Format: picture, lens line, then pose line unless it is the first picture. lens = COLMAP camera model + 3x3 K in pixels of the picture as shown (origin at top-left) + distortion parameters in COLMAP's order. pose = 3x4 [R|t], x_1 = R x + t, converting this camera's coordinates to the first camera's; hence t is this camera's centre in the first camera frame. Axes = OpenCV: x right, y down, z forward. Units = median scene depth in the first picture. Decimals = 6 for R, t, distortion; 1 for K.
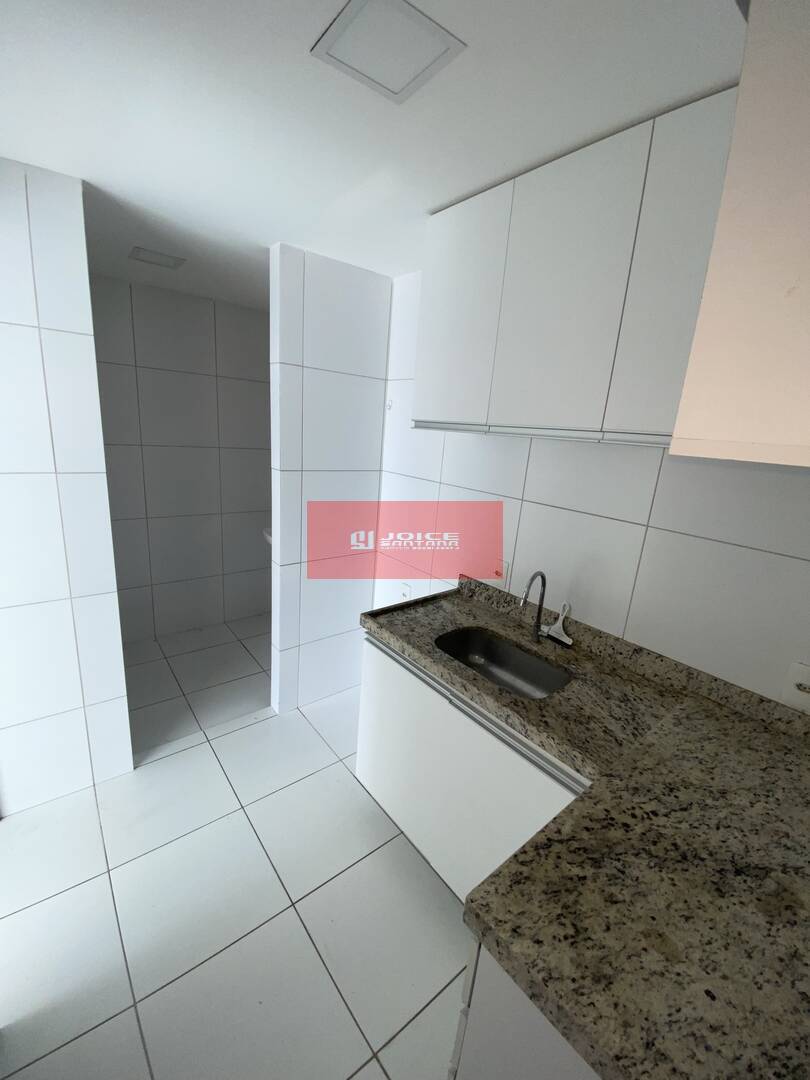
lens RADIAL K [[440.5, 0, 407.4], [0, 440.5, 542.8], [0, 0, 1]] dist [0.029301, -0.022979]
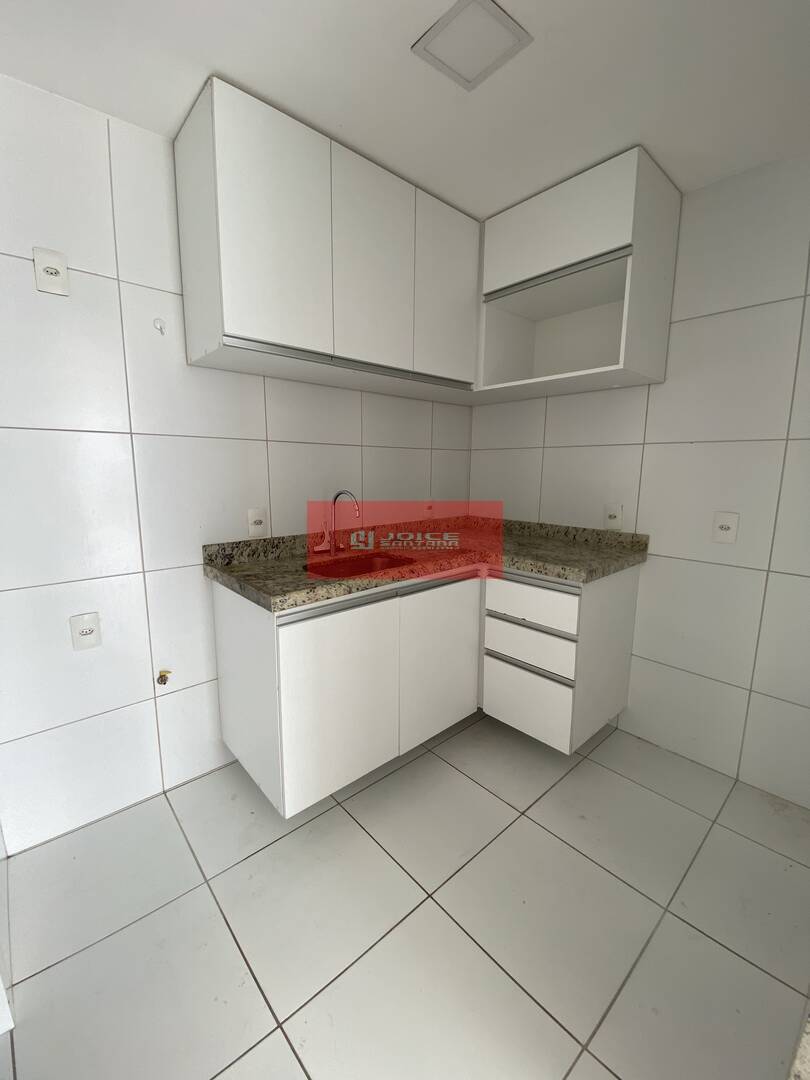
lens RADIAL K [[440.5, 0, 407.4], [0, 440.5, 542.8], [0, 0, 1]] dist [0.029301, -0.022979]
pose [[-0.056617, -0.241857, 0.968659, -0.817611], [0.253714, 0.934880, 0.248252, -0.048354], [-0.965621, 0.259817, 0.008432, 0.758204]]
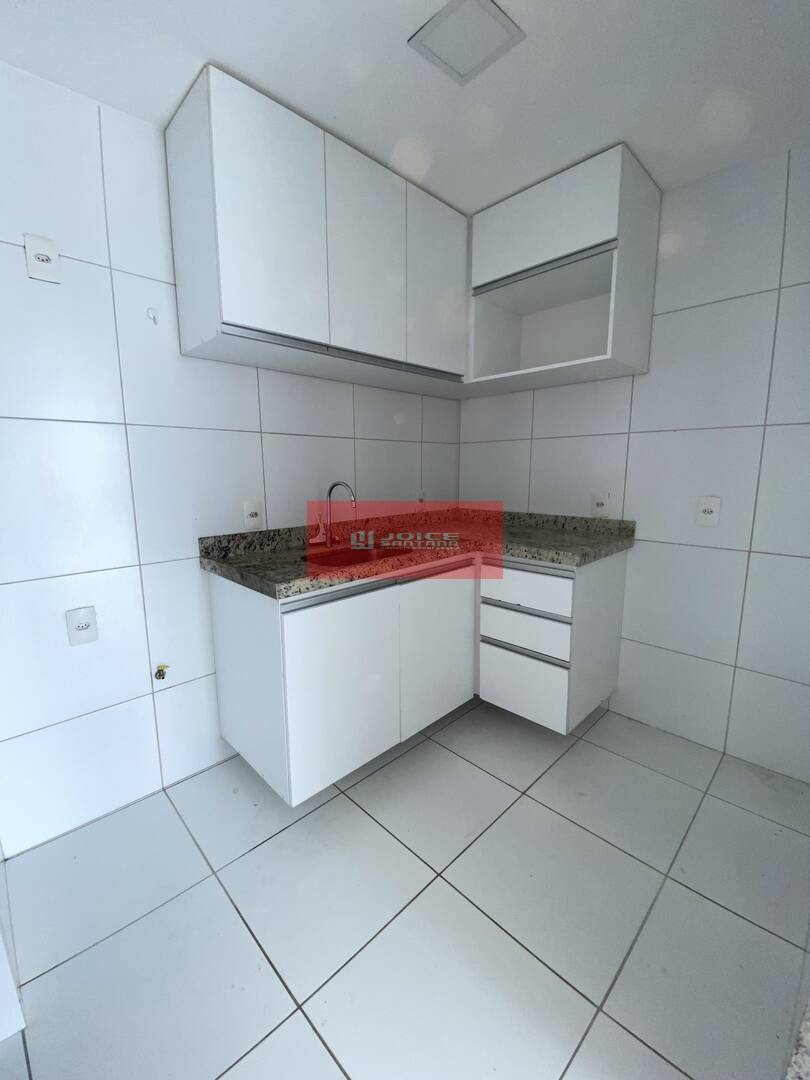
lens RADIAL K [[440.5, 0, 407.4], [0, 440.5, 542.8], [0, 0, 1]] dist [0.029301, -0.022979]
pose [[-0.105507, -0.237121, 0.965734, -0.832709], [0.261421, 0.930381, 0.257002, -0.034845], [-0.959441, 0.279579, -0.036173, 0.804215]]
